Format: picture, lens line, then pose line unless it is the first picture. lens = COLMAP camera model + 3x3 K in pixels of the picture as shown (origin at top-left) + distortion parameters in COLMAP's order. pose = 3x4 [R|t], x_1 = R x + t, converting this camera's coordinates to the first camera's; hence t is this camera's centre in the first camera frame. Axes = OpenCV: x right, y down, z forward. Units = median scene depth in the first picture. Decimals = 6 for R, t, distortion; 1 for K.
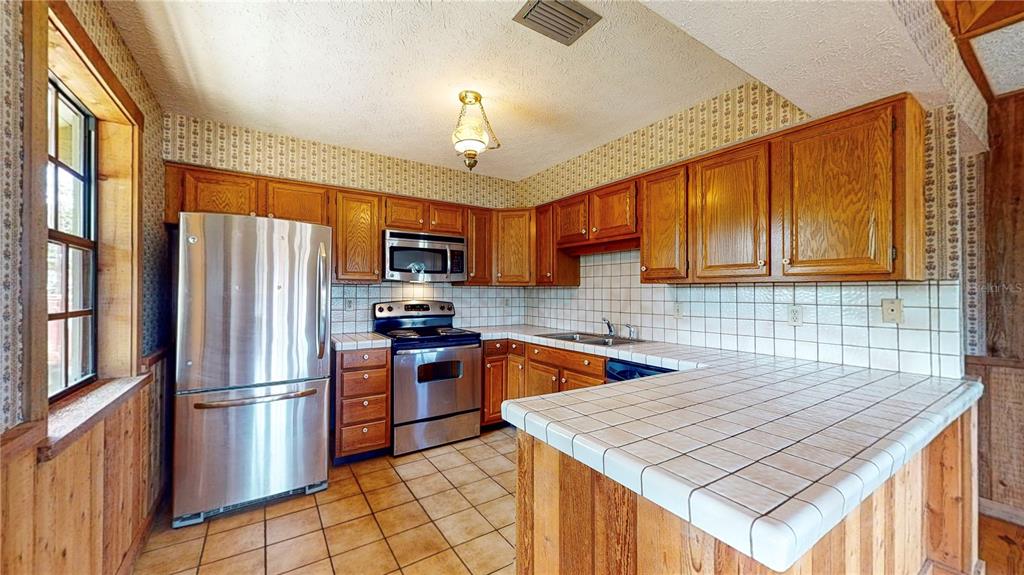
lens RADIAL K [[377.9, 0, 512.0], [0, 377.9, 287.5], [0, 0, 1]] dist [0.000121, 0.000005]
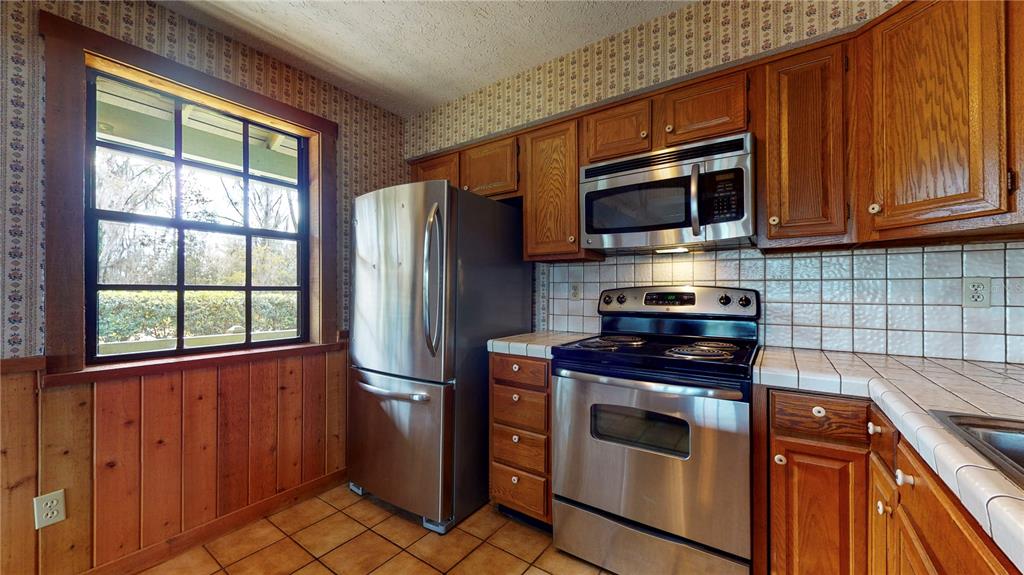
lens RADIAL K [[377.9, 0, 512.0], [0, 377.9, 287.5], [0, 0, 1]] dist [0.000121, 0.000005]
pose [[0.366712, -0.008892, -0.930292, 0.193623], [0.010984, 0.999926, -0.005228, 0.043057], [0.930269, -0.008301, 0.366783, 0.666342]]
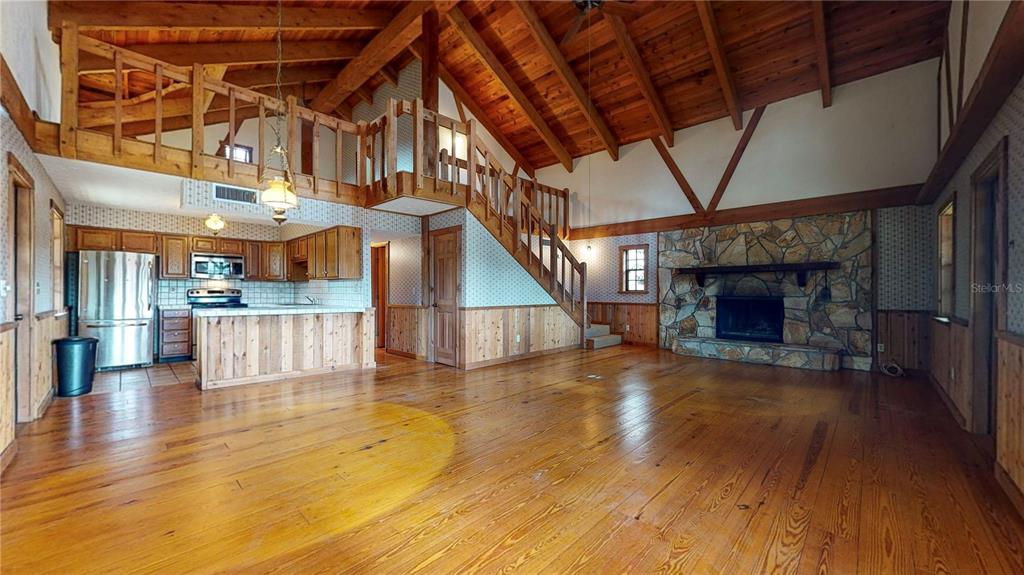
lens RADIAL K [[377.9, 0, 512.0], [0, 377.9, 287.5], [0, 0, 1]] dist [0.000121, 0.000005]
pose [[0.973032, 0.002312, 0.230659, 0.878135], [-0.004426, 0.999953, 0.008650, 0.007626], [-0.230628, -0.009437, 0.972996, -1.387987]]
